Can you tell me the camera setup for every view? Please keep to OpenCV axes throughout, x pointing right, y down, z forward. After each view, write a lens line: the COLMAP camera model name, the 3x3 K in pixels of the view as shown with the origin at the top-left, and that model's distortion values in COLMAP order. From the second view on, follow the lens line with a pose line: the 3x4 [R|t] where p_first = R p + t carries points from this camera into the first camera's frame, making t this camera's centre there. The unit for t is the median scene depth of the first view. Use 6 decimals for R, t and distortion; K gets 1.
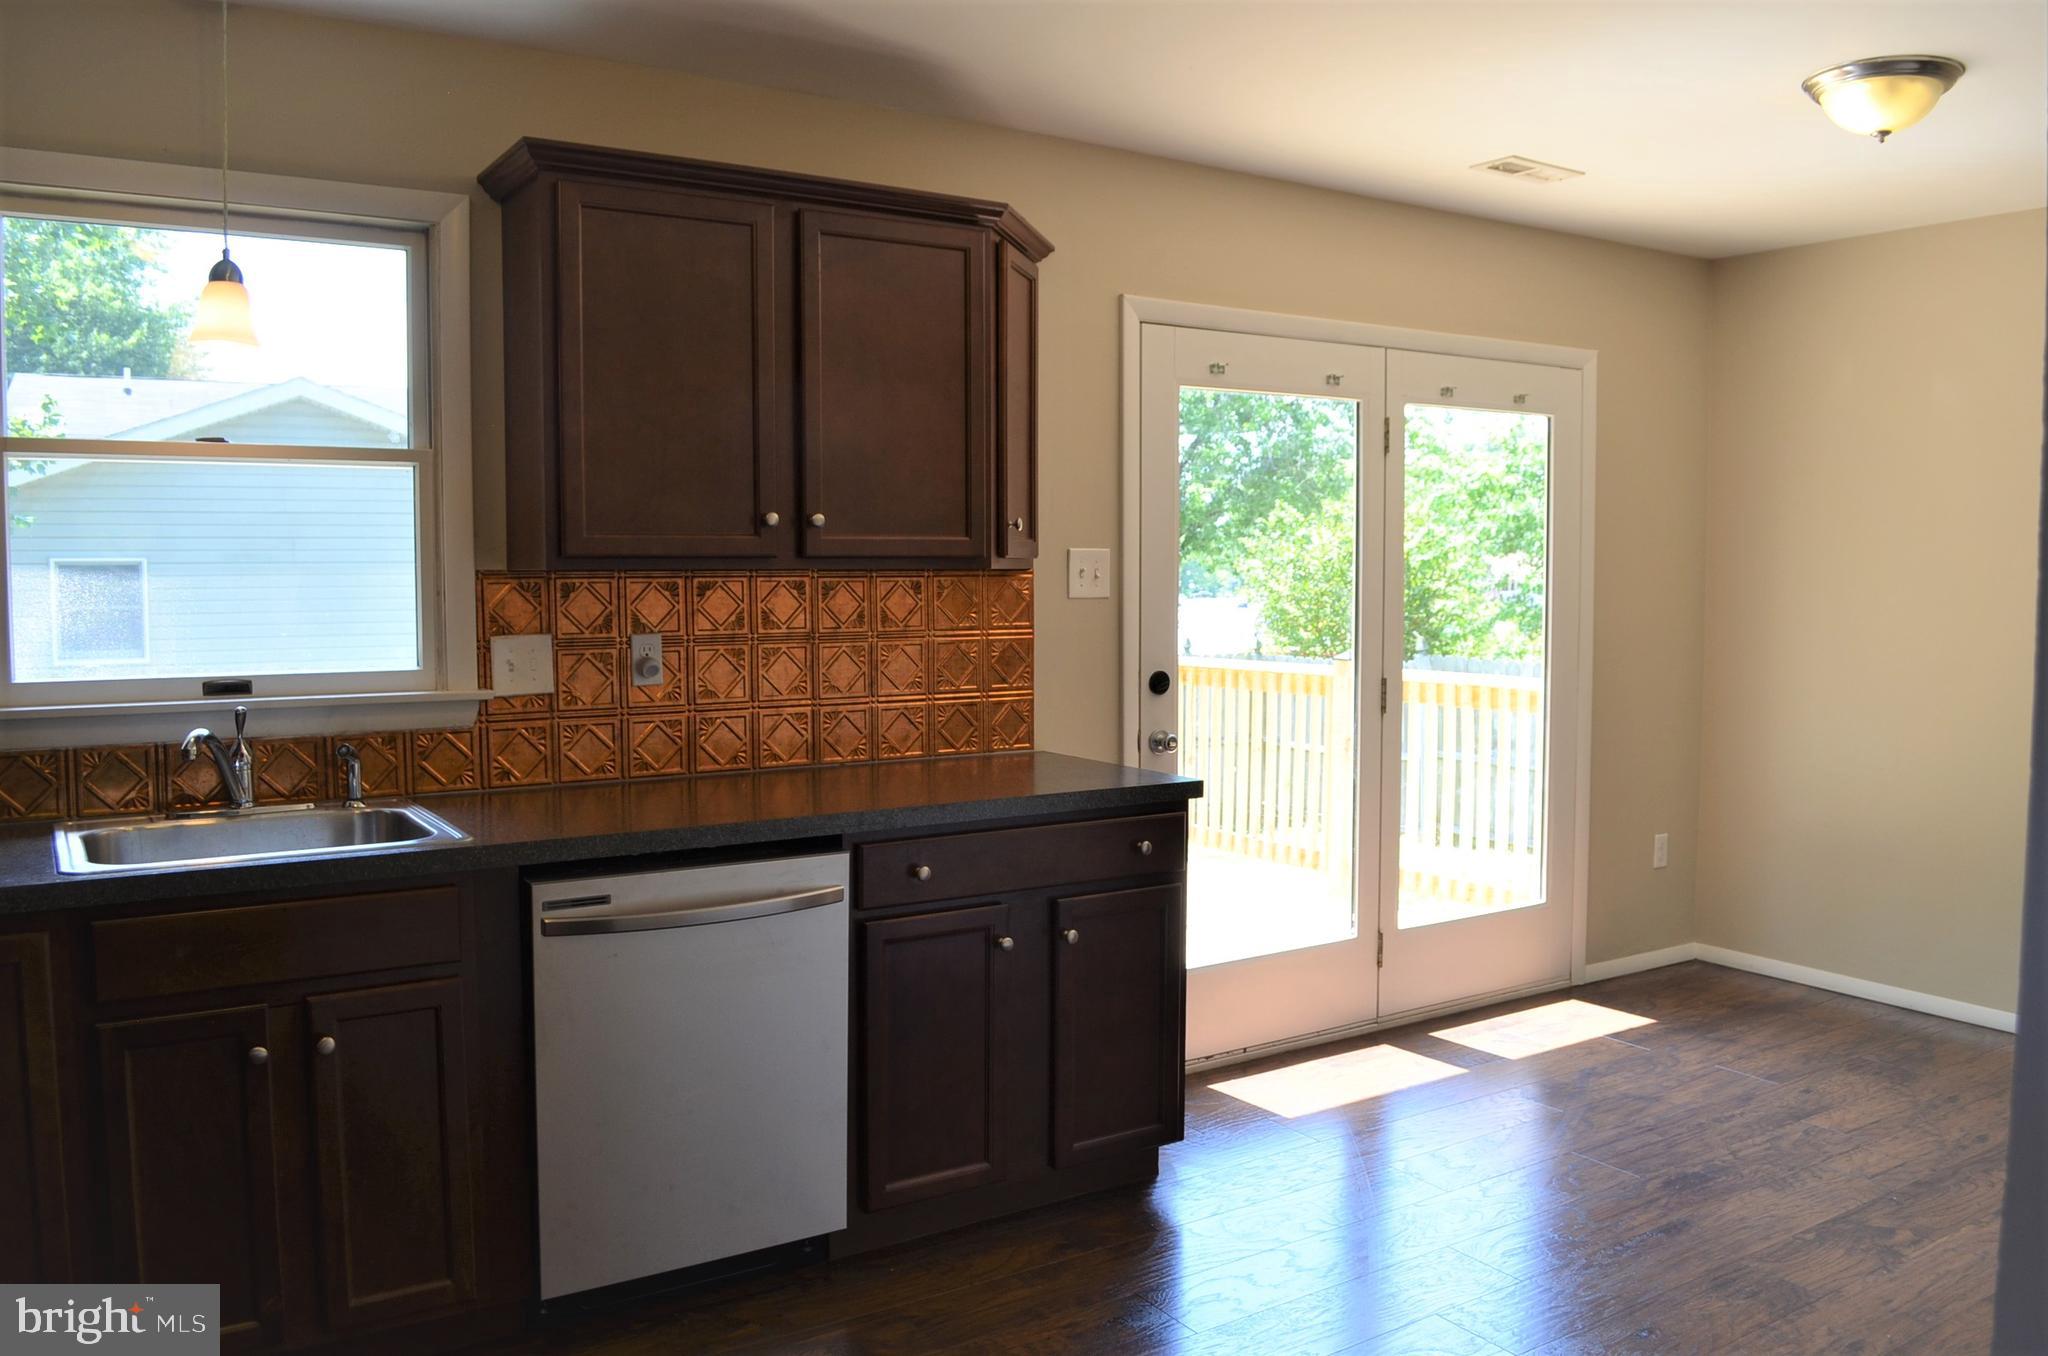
lens RADIAL K [[1586.3, 0, 1036.4], [0, 1586.3, 689.5], [0, 0, 1]] dist [-0.074043, 0.003434]
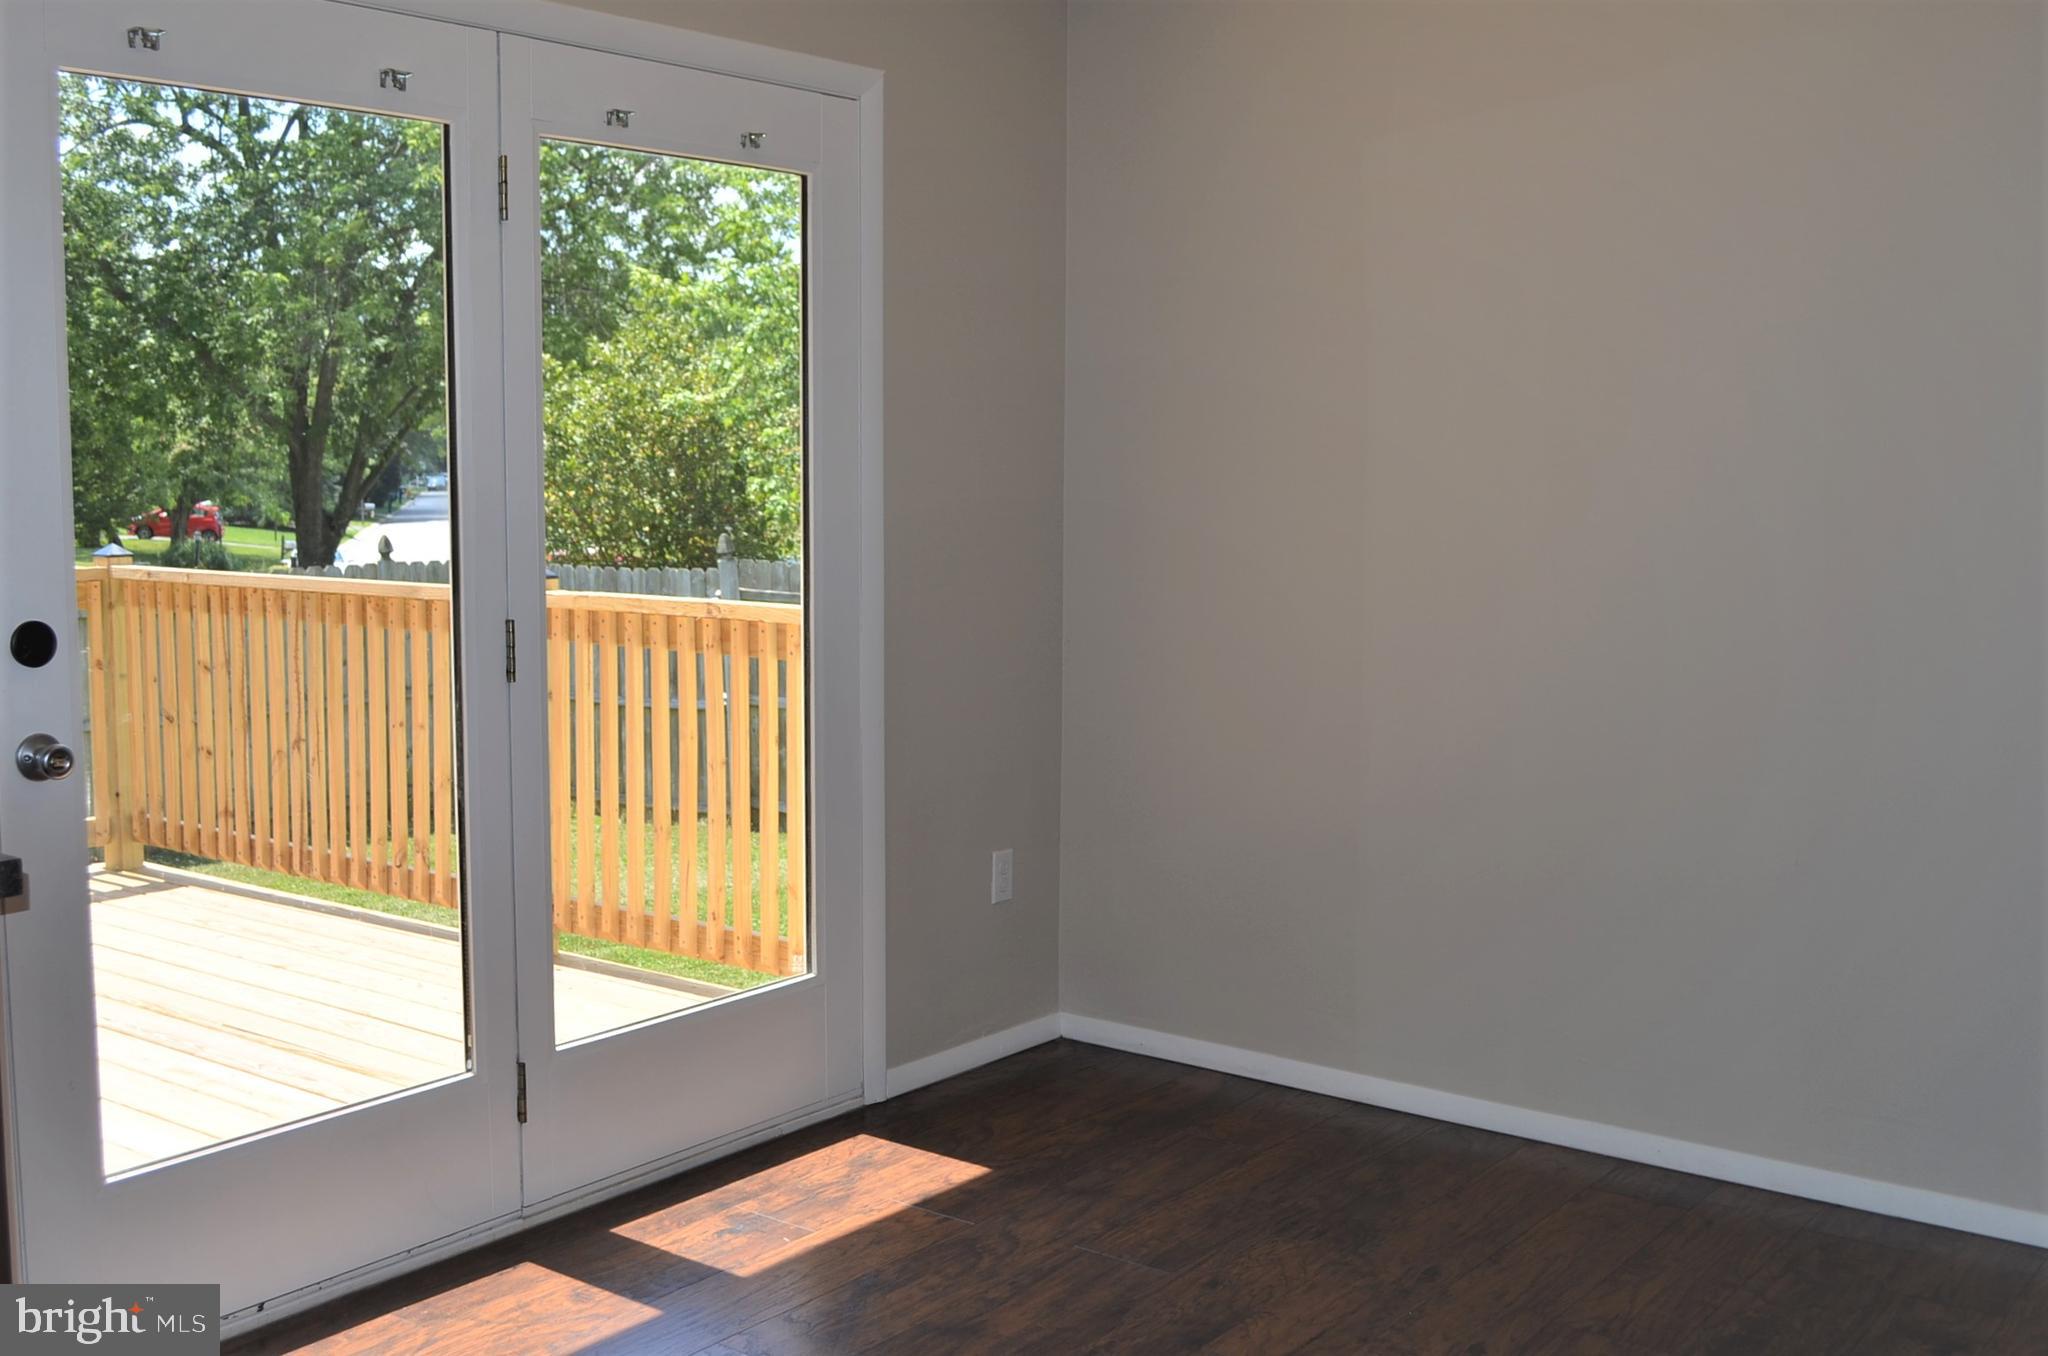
lens RADIAL K [[2095.5, 0, 1024.0], [0, 2095.5, 678.0], [0, 0, 1]] dist [-0.026202, -0.000942]
pose [[0.938775, -0.028907, 0.343316, 0.135766], [0.016072, 0.999064, 0.040172, -0.013649], [-0.344156, -0.032195, 0.938360, 0.232945]]
